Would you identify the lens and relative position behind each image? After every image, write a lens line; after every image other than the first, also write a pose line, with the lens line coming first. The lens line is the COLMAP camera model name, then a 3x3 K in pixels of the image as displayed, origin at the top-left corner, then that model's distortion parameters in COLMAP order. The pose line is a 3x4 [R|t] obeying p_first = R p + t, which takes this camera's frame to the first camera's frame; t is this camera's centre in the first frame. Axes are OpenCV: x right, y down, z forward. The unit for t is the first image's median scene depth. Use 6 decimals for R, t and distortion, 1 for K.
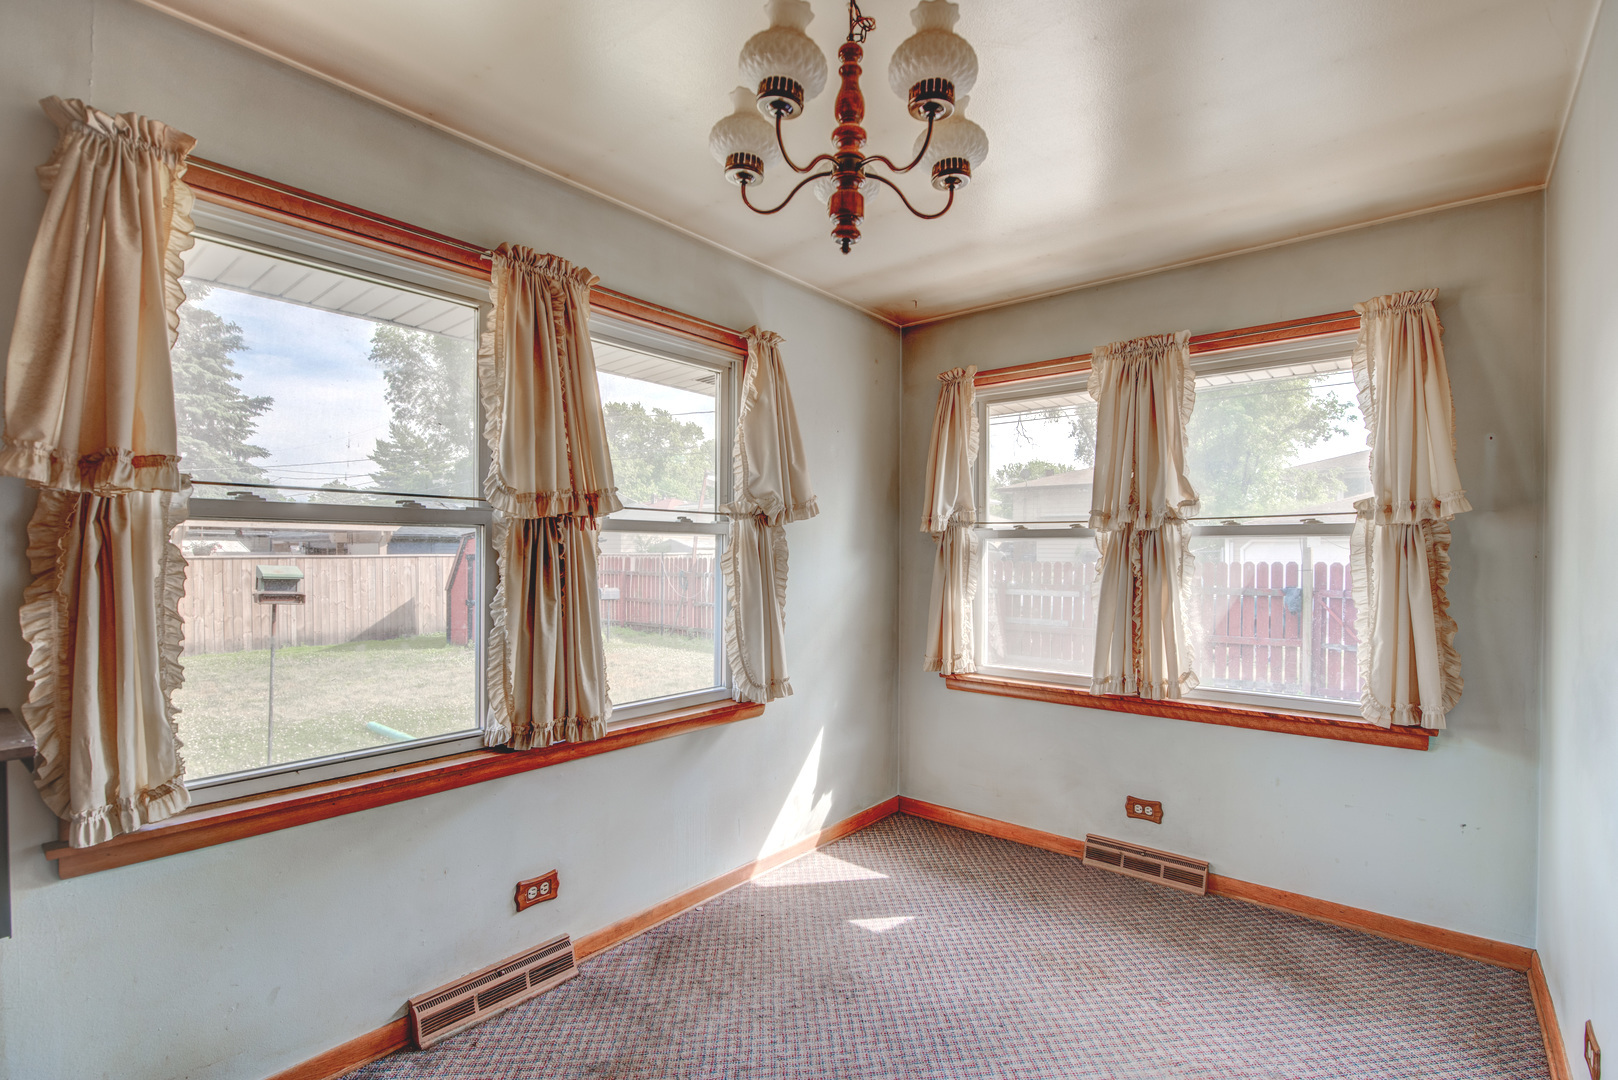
lens RADIAL K [[751.2, 0, 809.3], [0, 751.2, 555.8], [0, 0, 1]] dist [-0.004962, -0.002573]
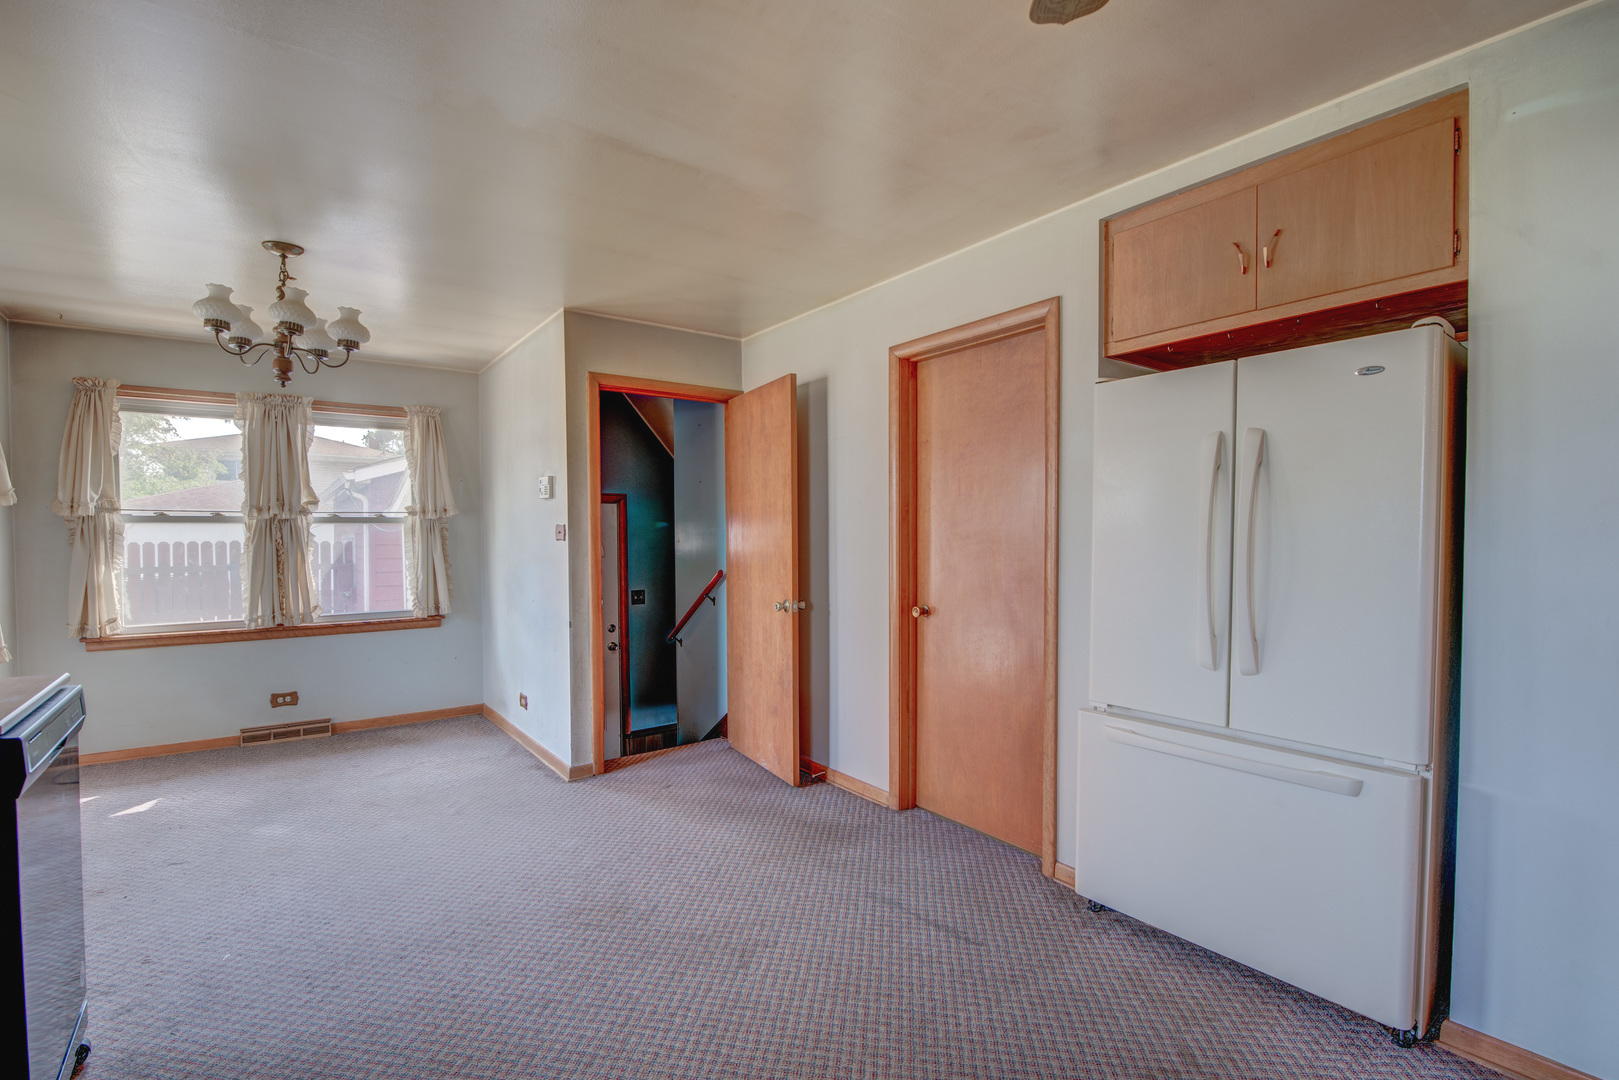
lens RADIAL K [[751.7, 0, 814.1], [0, 751.7, 554.6], [0, 0, 1]] dist [-0.004962, -0.002573]
pose [[0.249071, -0.032326, 0.967946, -0.778474], [0.007230, 0.999477, 0.031519, -0.000622], [-0.968458, -0.000852, 0.249174, -0.448363]]
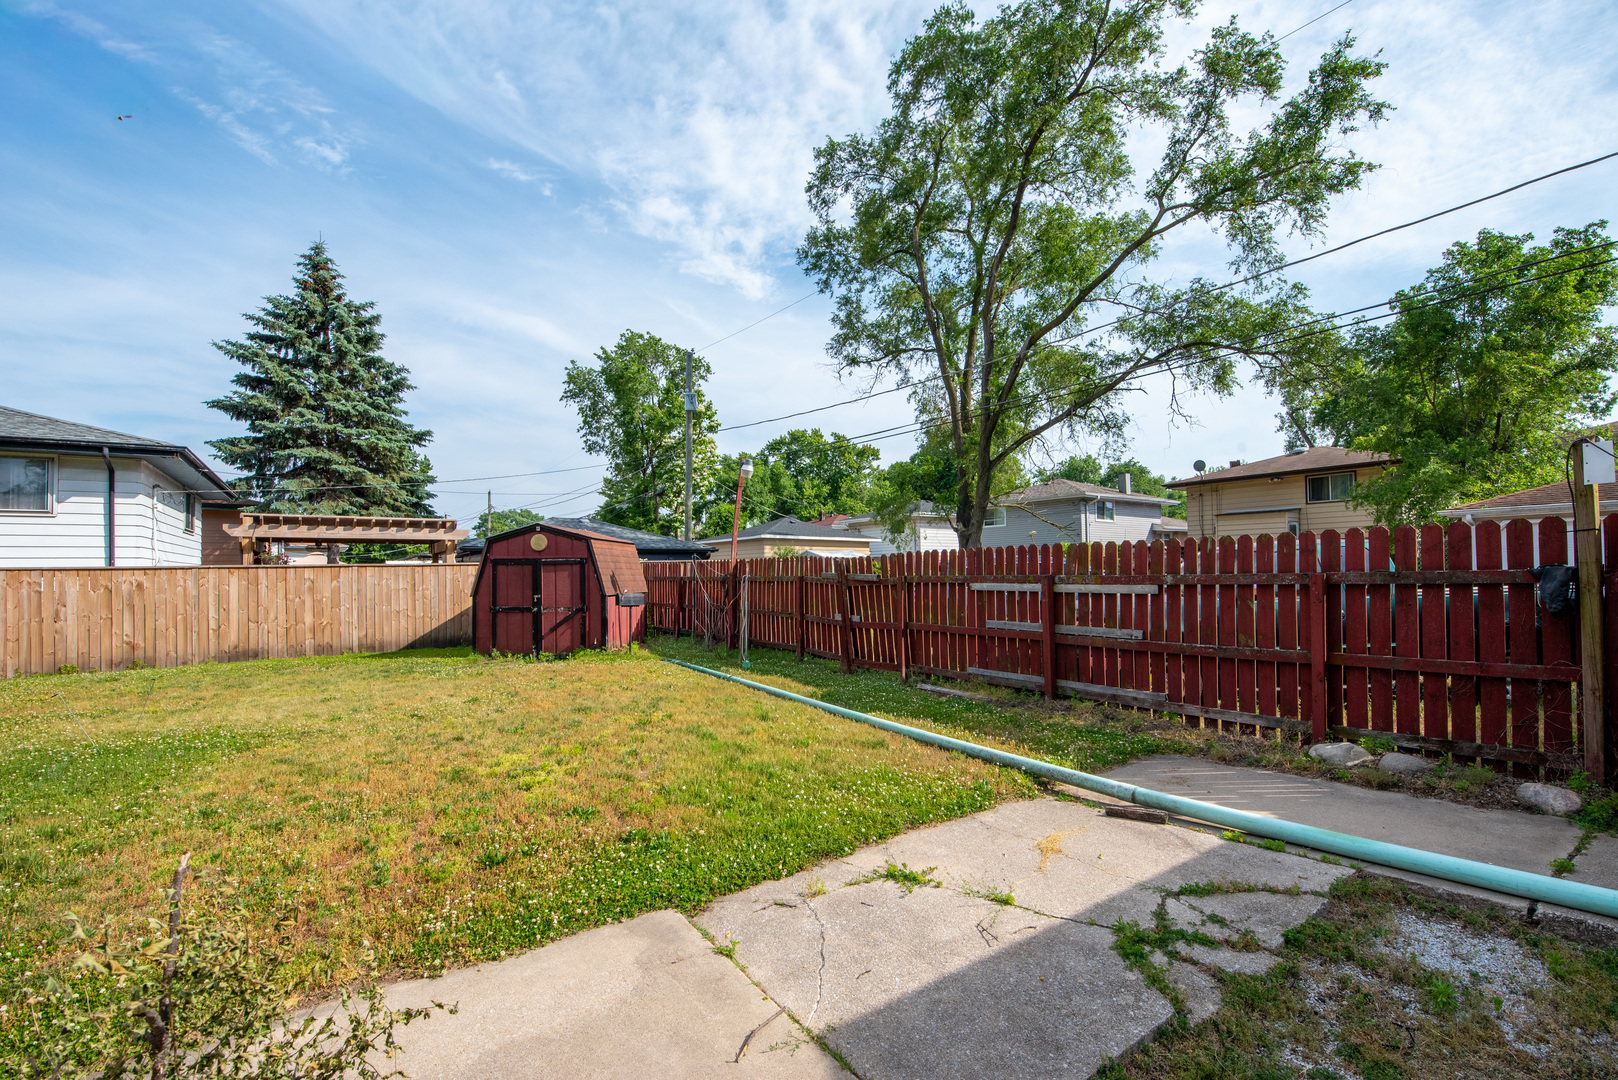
lens RADIAL K [[709.3, 0, 806.7], [0, 709.3, 559.1], [0, 0, 1]] dist [-0.011785, -0.004578]
pose [[0.963493, -0.021192, -0.266893, 0.863534], [0.015807, 0.999626, -0.022312, 0.127198], [0.267266, 0.017278, 0.963468, 1.252271]]
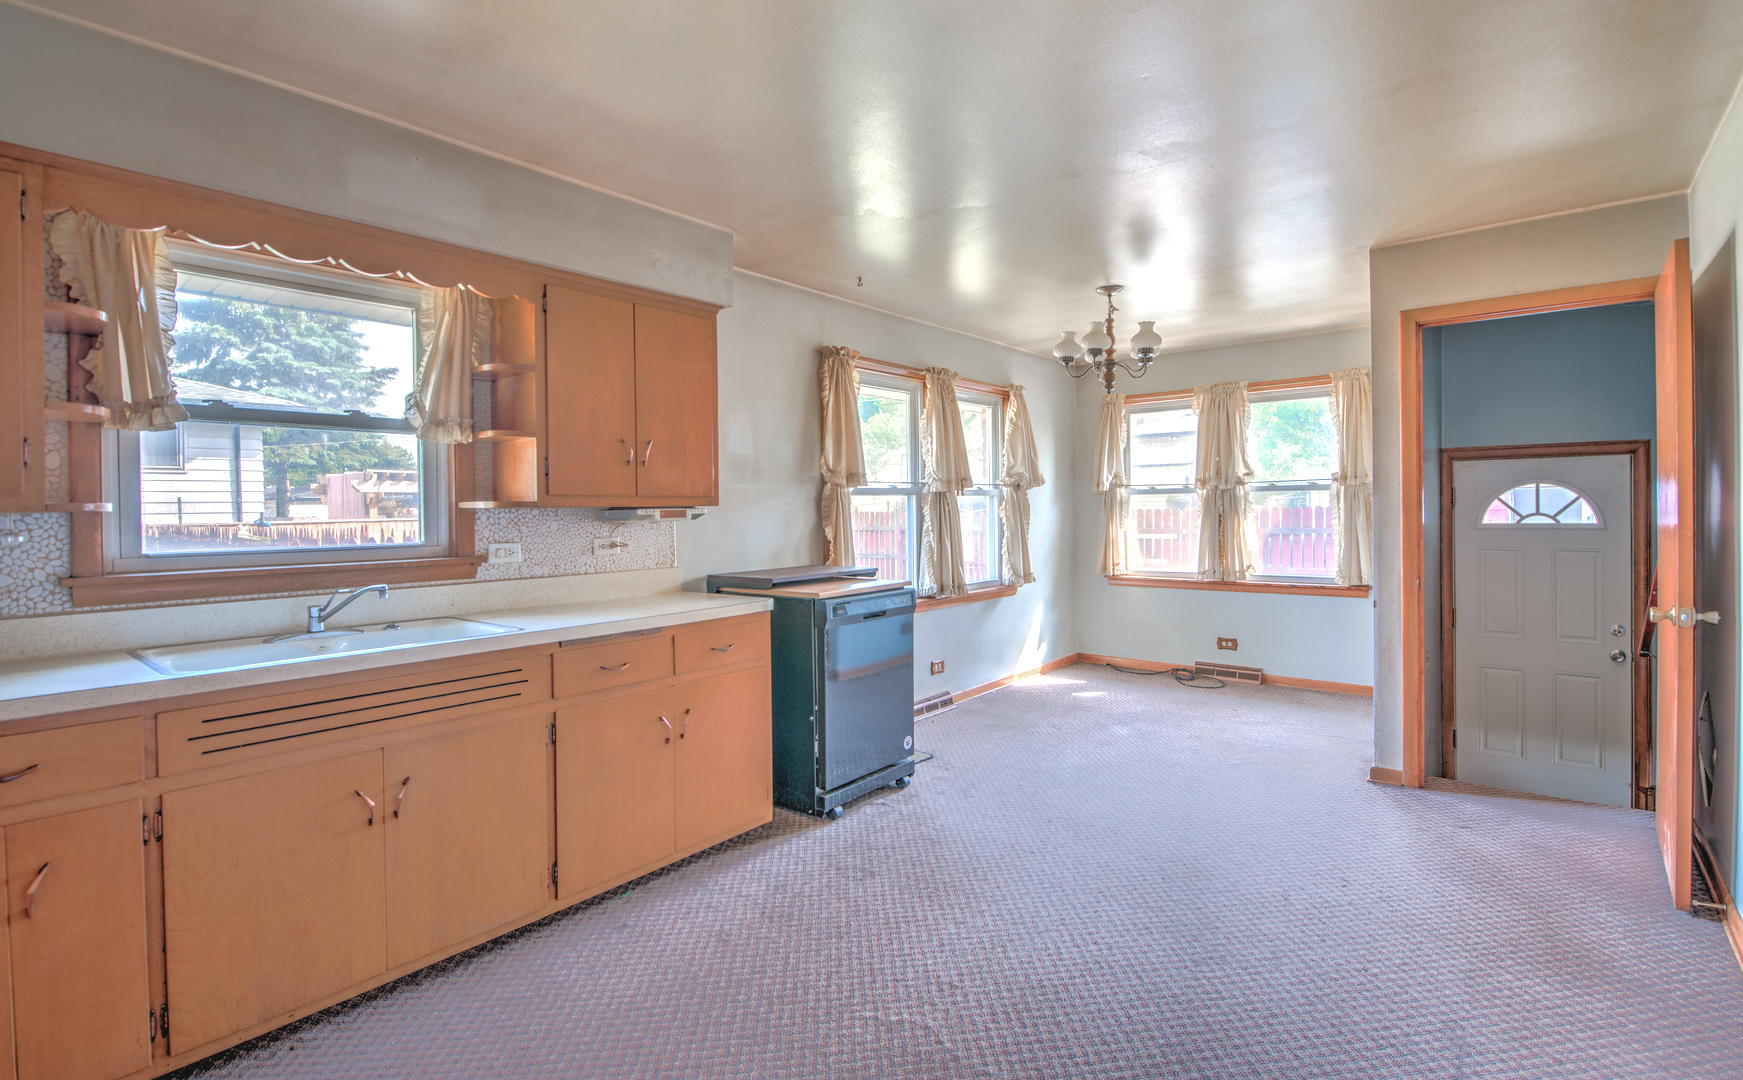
lens RADIAL K [[796.0, 0, 871.2], [0, 796.0, 512.6], [0, 0, 1]] dist [-0.010787, 0.000530]
pose [[0.999752, -0.018483, -0.012435, -0.384888], [0.018540, 0.999818, 0.004506, -0.001466], [0.012350, -0.004735, 0.999913, -0.930024]]
